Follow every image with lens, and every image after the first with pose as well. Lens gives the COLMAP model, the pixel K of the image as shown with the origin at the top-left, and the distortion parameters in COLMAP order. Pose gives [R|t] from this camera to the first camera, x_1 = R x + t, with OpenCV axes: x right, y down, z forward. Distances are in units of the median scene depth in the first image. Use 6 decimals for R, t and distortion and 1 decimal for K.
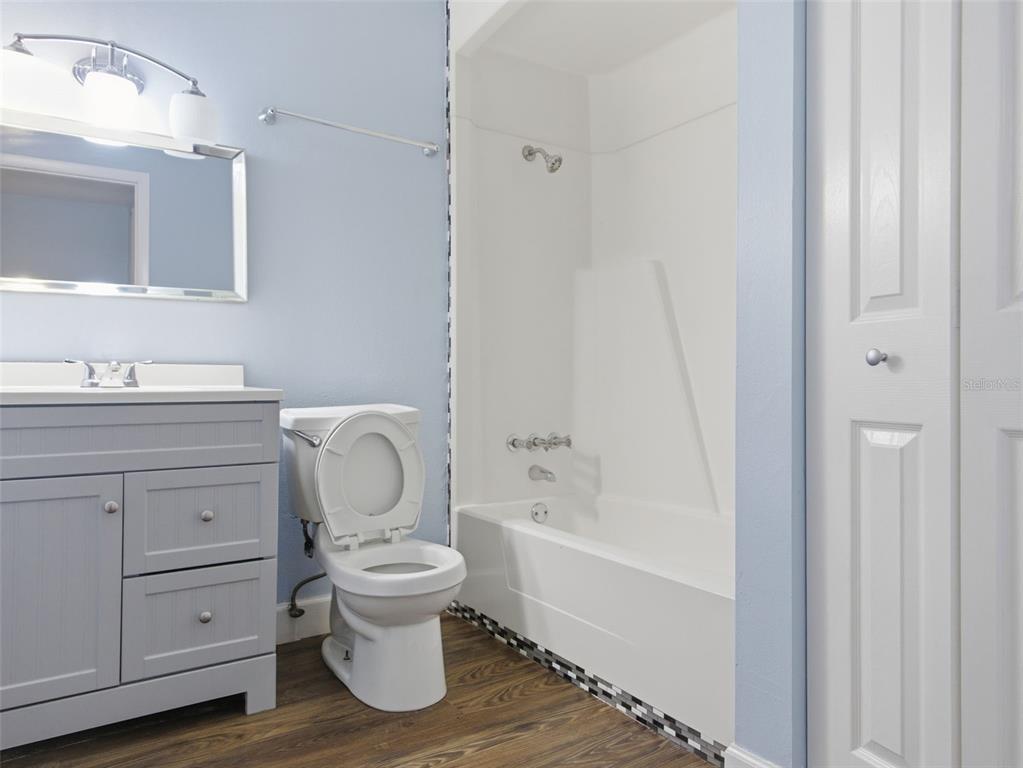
lens RADIAL K [[700.9, 0, 511.5], [0, 700.9, 384.0], [0, 0, 1]] dist [0.024462, -0.002799]
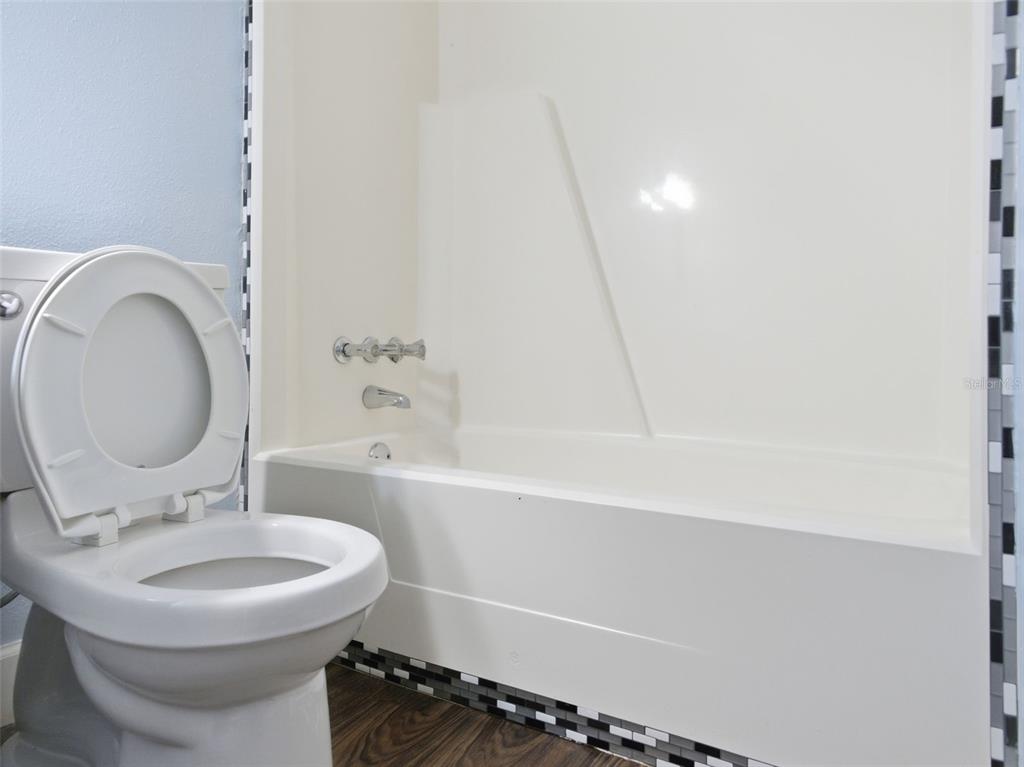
lens RADIAL K [[728.1, 0, 512.3], [0, 728.1, 339.7], [0, 0, 1]] dist [0.042614, -0.031401]
pose [[0.900556, 0.010127, 0.434621, -0.183321], [-0.009009, 0.999949, -0.004633, 0.096202], [-0.434646, 0.000256, 0.900601, 0.424493]]
